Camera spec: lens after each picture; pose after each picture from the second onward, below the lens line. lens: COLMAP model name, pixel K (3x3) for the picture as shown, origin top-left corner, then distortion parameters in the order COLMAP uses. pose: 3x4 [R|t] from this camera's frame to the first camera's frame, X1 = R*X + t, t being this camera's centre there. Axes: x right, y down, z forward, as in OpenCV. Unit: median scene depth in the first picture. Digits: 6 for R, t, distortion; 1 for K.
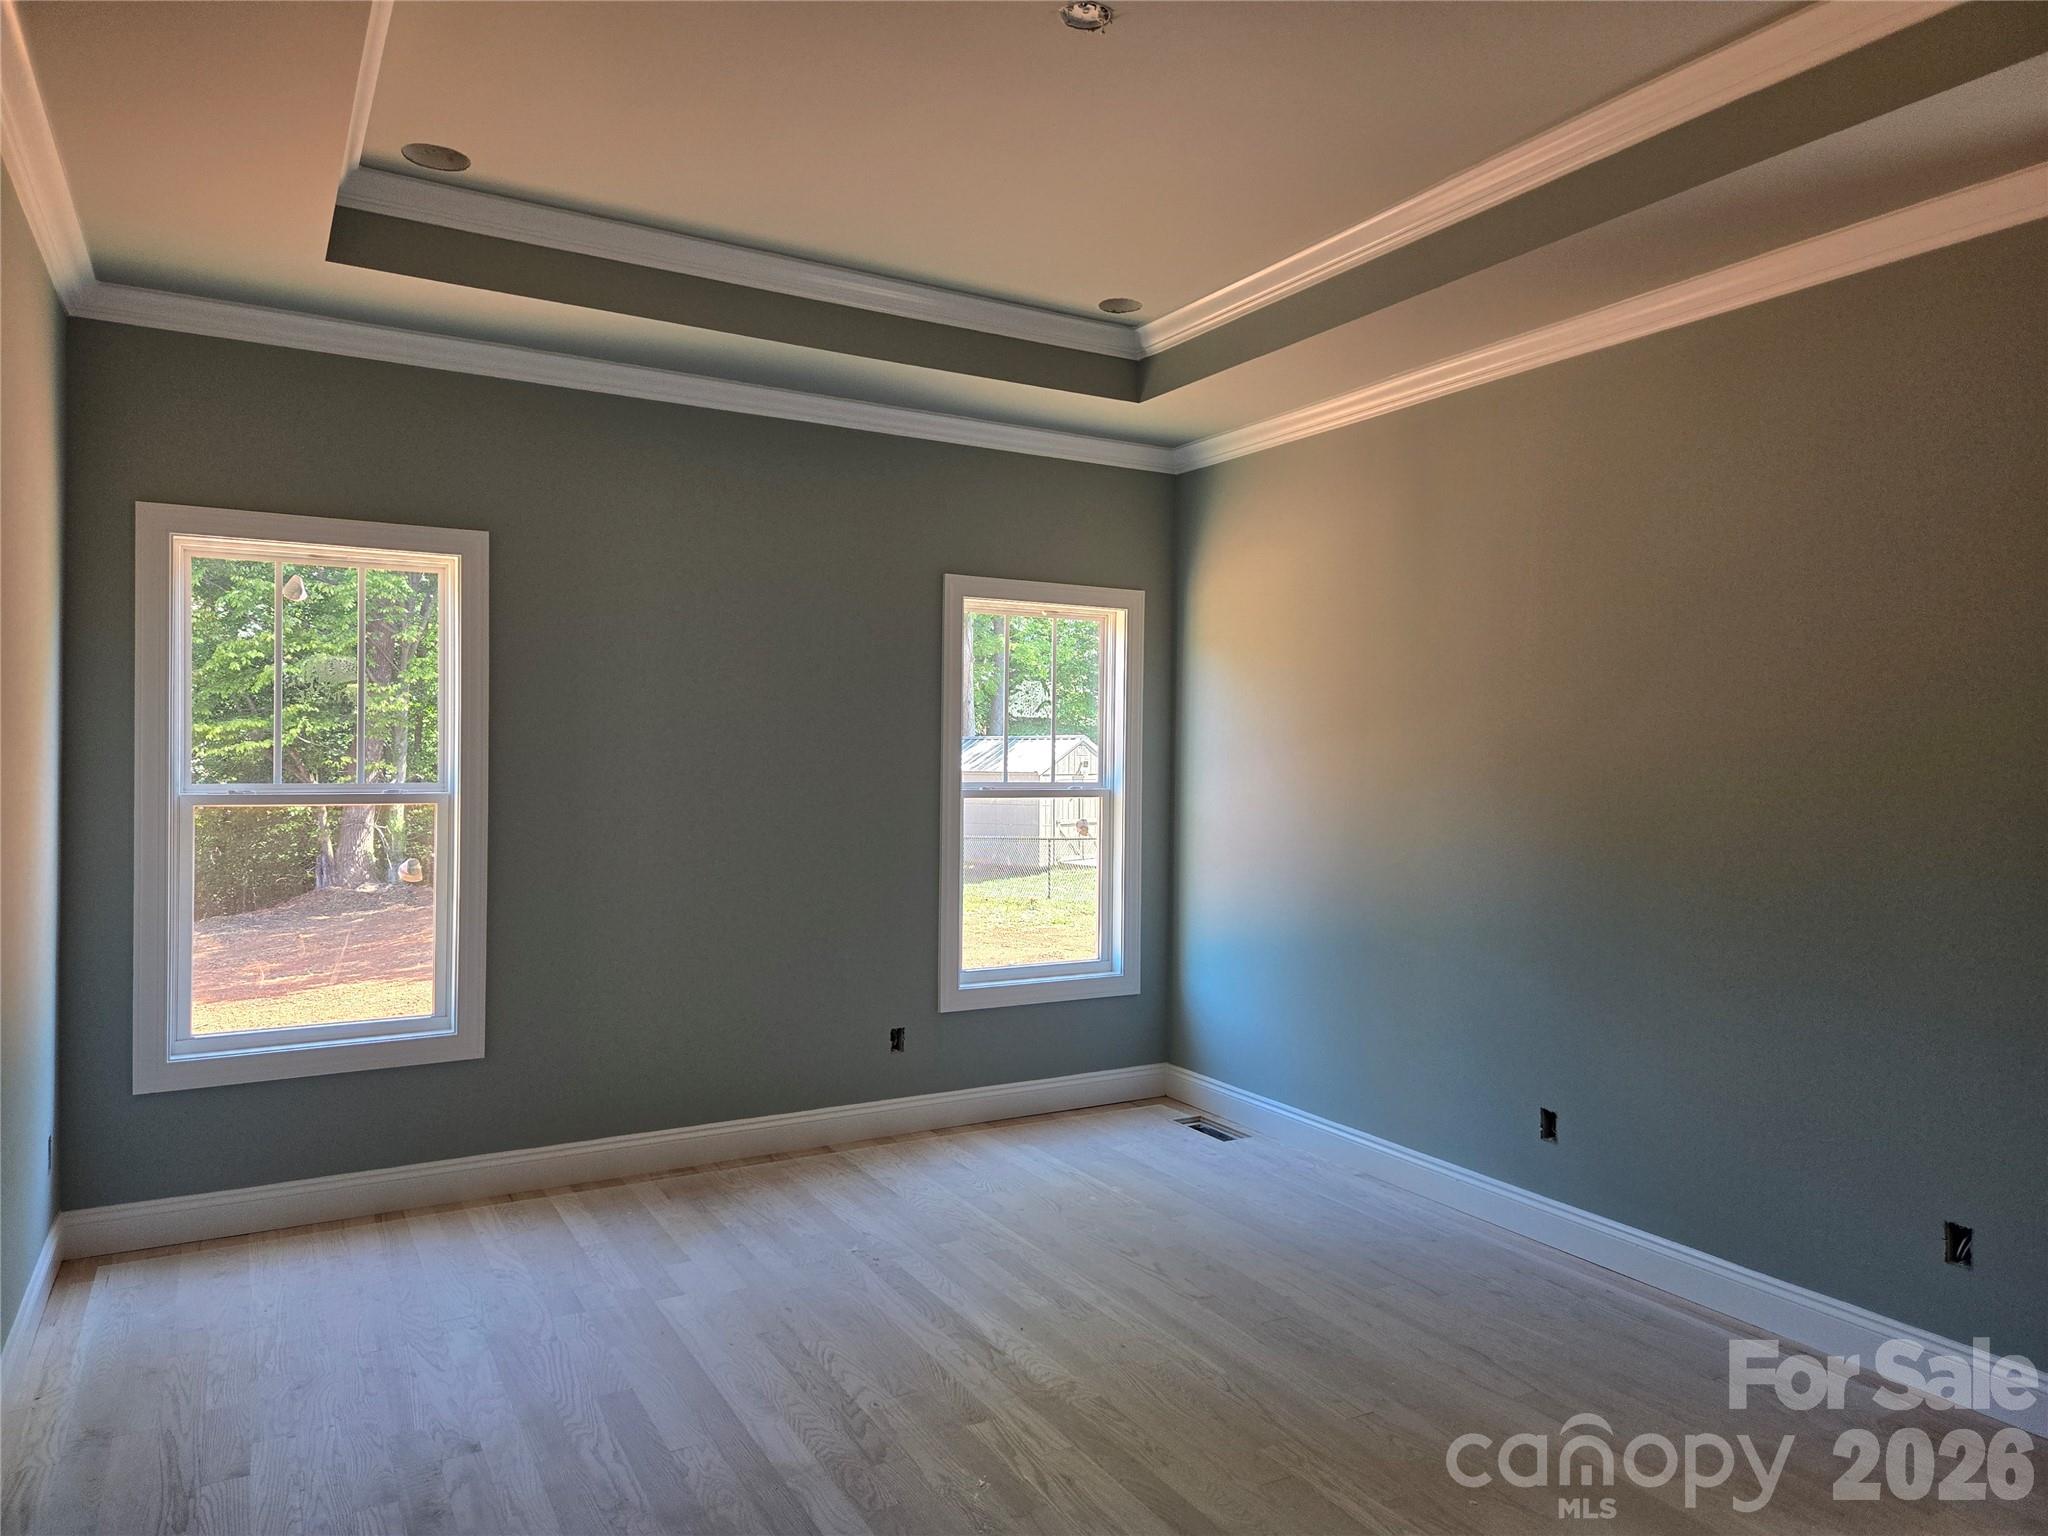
lens RADIAL K [[1369.7, 0, 1040.5], [0, 1369.7, 767.0], [0, 0, 1]] dist [0.100184, -0.086658]
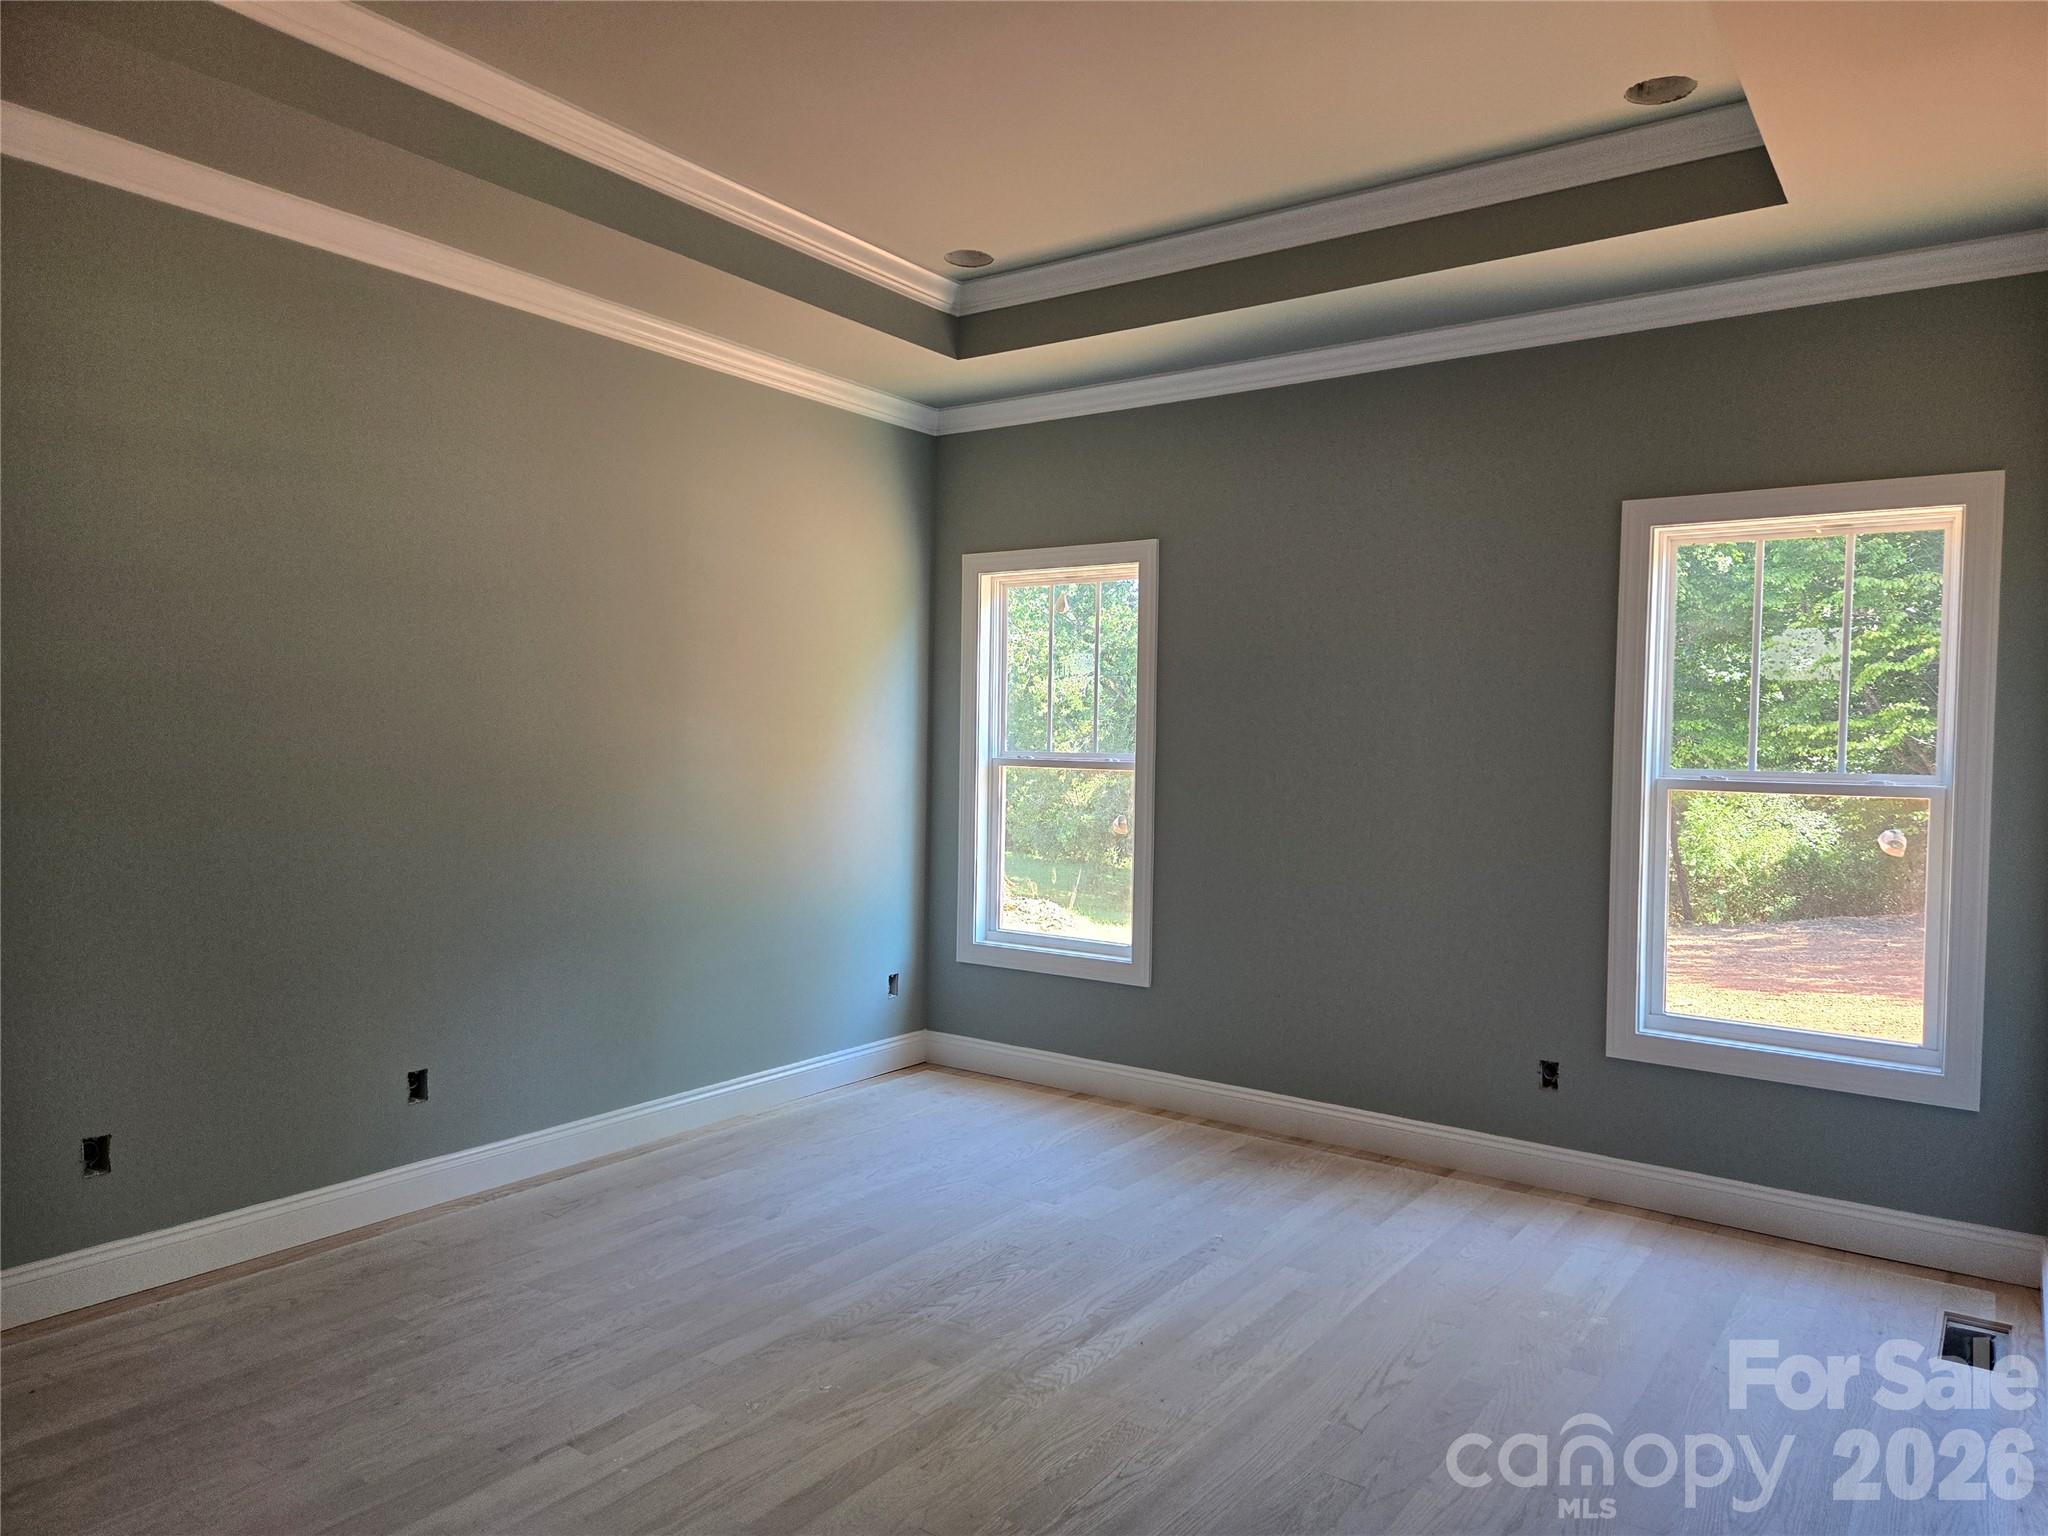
lens RADIAL K [[1369.7, 0, 1040.5], [0, 1369.7, 767.0], [0, 0, 1]] dist [0.100184, -0.086658]
pose [[0.418757, 0.019105, -0.907897, 0.610608], [-0.022708, 0.999686, 0.010563, 0.012960], [0.907814, 0.016193, 0.419059, 0.427465]]
